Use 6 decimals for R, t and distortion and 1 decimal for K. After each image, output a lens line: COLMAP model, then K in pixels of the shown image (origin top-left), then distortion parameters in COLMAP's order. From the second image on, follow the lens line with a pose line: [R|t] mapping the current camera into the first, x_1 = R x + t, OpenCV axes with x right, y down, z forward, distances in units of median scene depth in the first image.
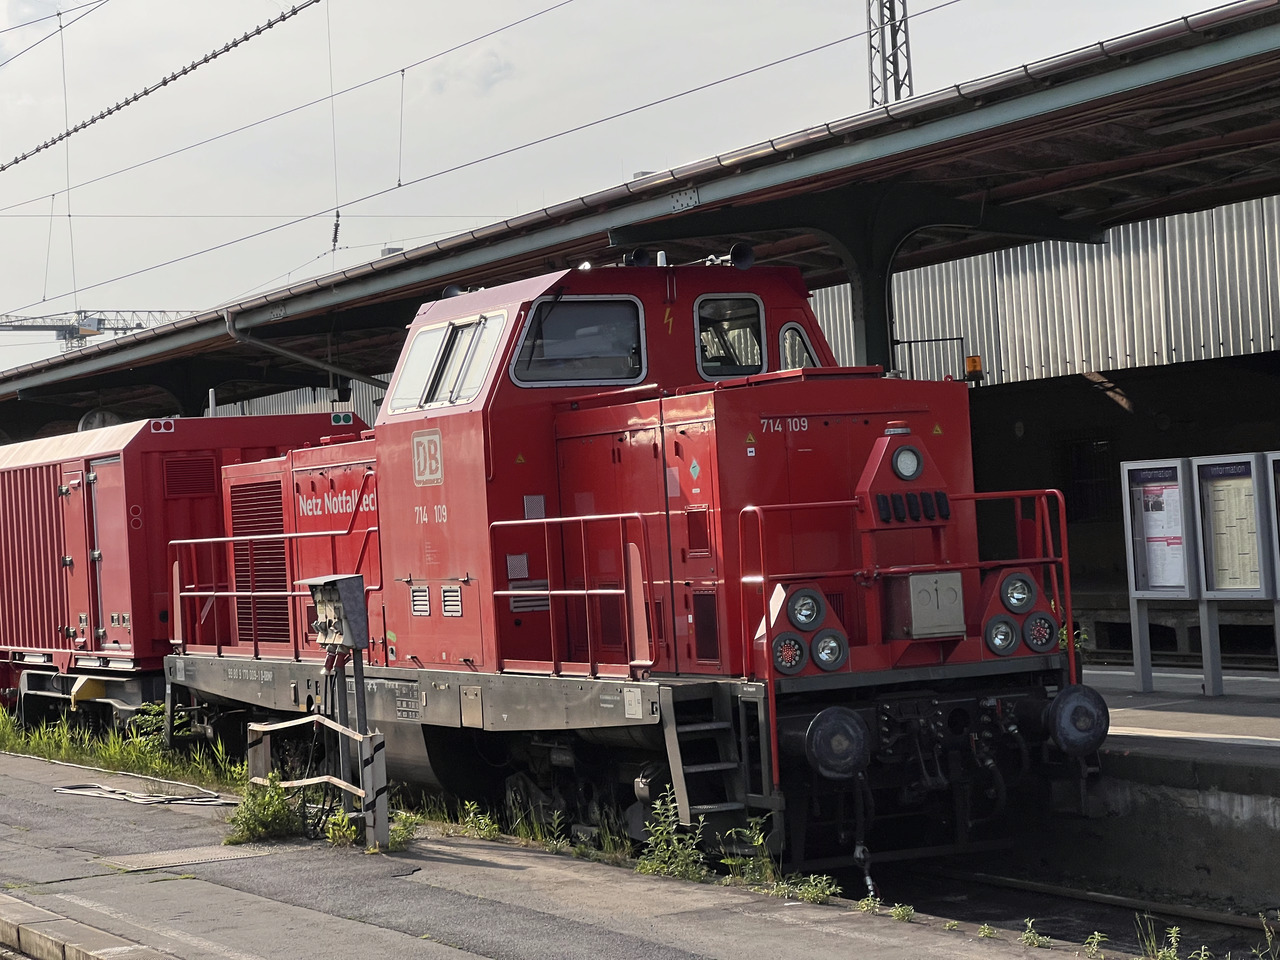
lens RADIAL K [[2807.3, 0, 642.2], [0, 2807.3, 504.4], [0, 0, 1]] dist [-0.047327, 3.747288]
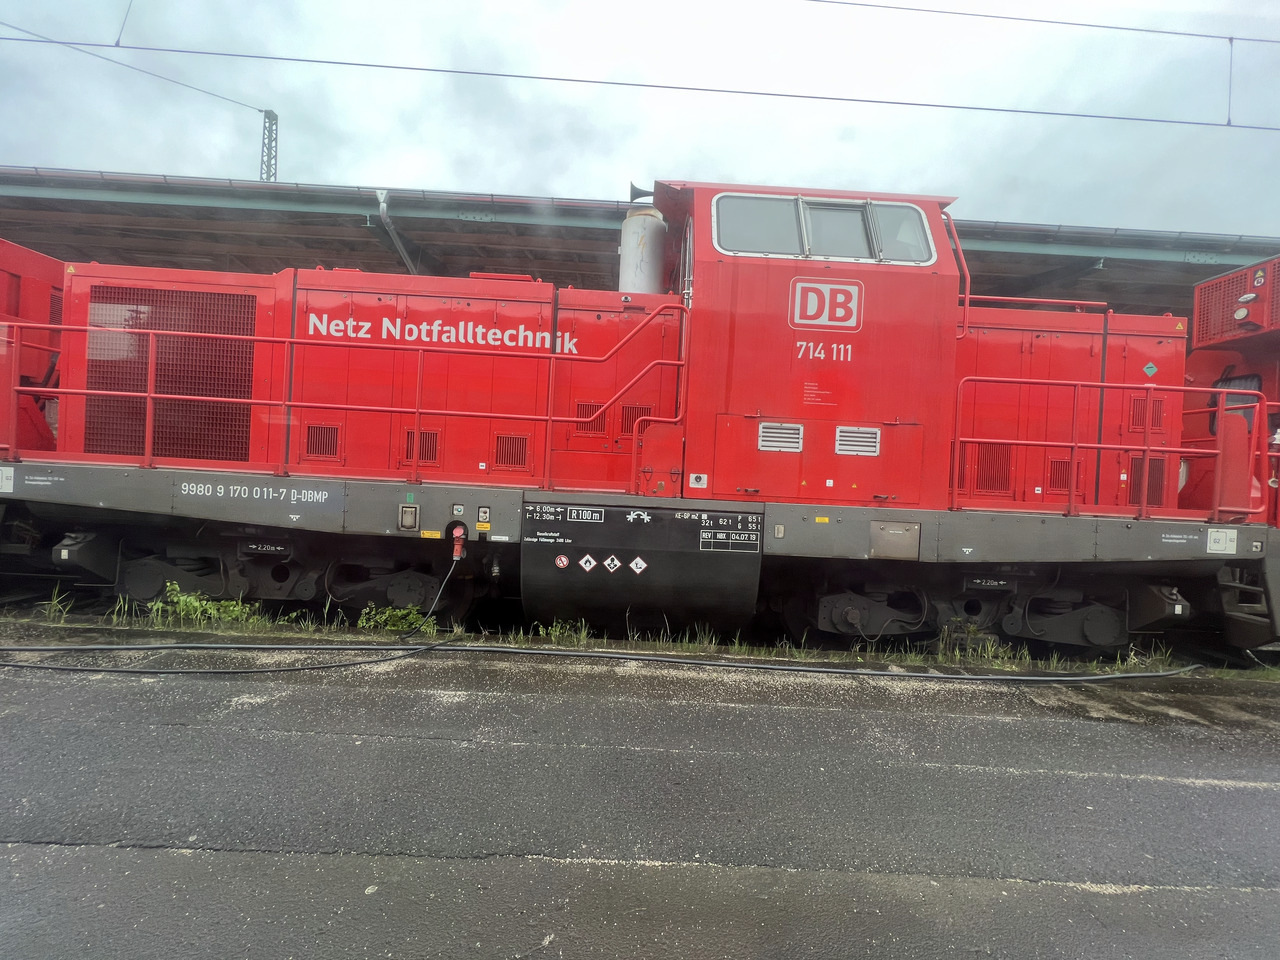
lens RADIAL K [[500.0, 0, 639.4], [0, 500.0, 464.7], [0, 0, 1]] dist [-0.001533, 0.000064]
pose [[0.433061, 0.074555, 0.898276, -0.276953], [-0.083508, 0.995606, -0.042373, 0.058435], [-0.897488, -0.056663, 0.437384, 0.996591]]
